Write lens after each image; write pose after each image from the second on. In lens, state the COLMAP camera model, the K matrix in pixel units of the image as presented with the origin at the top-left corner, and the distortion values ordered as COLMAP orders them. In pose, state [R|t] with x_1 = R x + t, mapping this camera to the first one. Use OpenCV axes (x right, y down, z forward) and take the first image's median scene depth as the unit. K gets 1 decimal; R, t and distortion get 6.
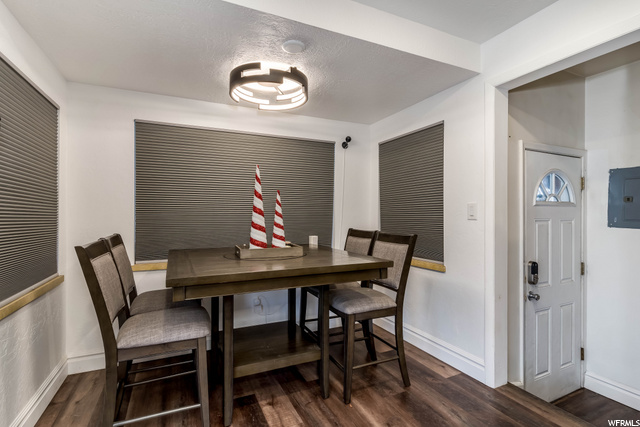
lens RADIAL K [[306.8, 0, 317.7], [0, 306.8, 211.7], [0, 0, 1]] dist [-0.009110, 0.000422]
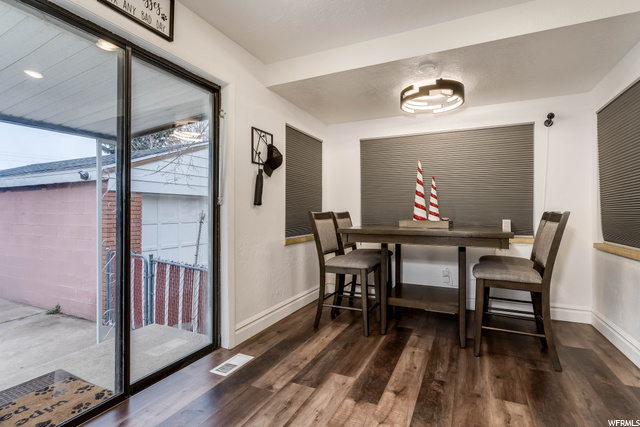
lens RADIAL K [[319.6, 0, 323.1], [0, 319.6, 207.3], [0, 0, 1]] dist [-0.000876, 0.000698]
pose [[0.644478, -0.011230, -0.764540, 0.592719], [0.004330, 0.999930, -0.011037, 0.068321], [0.764611, 0.003803, 0.644481, -0.208242]]
